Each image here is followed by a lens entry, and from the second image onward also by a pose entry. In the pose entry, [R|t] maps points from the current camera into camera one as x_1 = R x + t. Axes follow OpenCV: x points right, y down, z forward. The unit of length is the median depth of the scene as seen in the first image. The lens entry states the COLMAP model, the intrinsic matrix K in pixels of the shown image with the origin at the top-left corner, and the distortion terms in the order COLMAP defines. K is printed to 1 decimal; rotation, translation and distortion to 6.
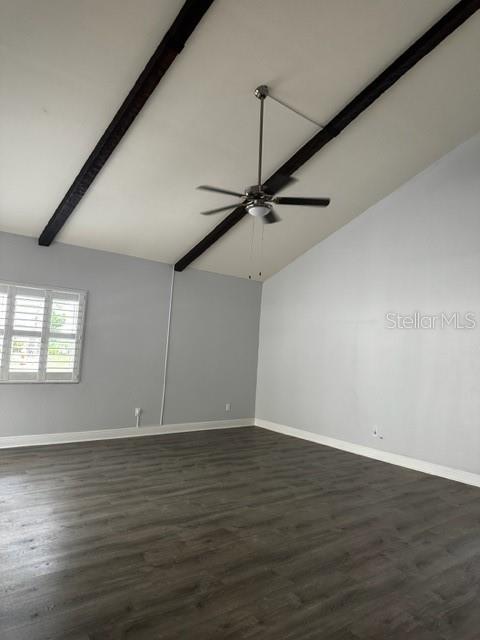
lens RADIAL K [[450.2, 0, 242.3], [0, 450.2, 315.9], [0, 0, 1]] dist [0.023690, -0.038239]
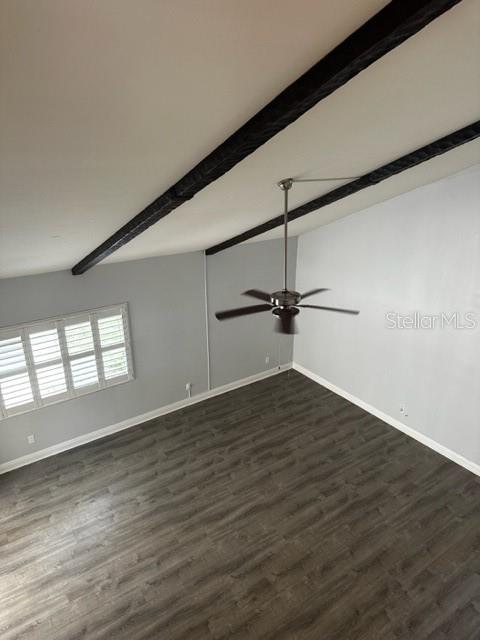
lens RADIAL K [[450.2, 0, 242.1], [0, 450.2, 315.1], [0, 0, 1]] dist [0.023690, -0.038239]
pose [[0.993888, -0.030710, -0.106033, 0.043781], [0.071967, 0.908600, 0.411421, -0.618325], [0.083707, -0.416537, 0.905257, 0.091622]]
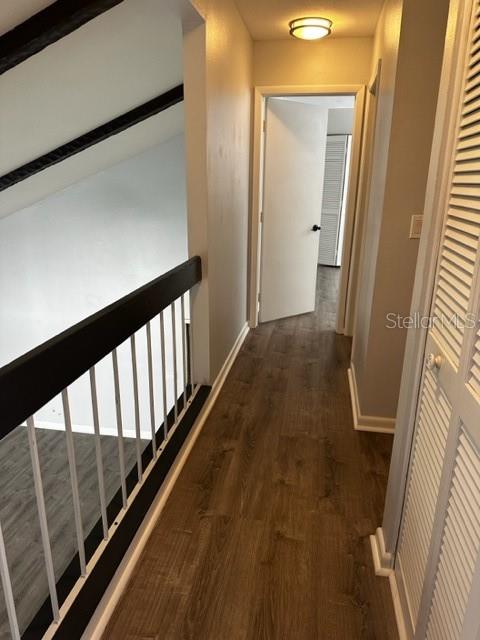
lens RADIAL K [[450.2, 0, 238.3], [0, 450.2, 319.9], [0, 0, 1]] dist [0.023690, -0.038239]
pose [[0.765768, -0.241561, 0.596026, 0.012187], [-0.008166, 0.923051, 0.384590, -0.627291], [-0.643065, -0.299374, 0.704871, -0.147385]]
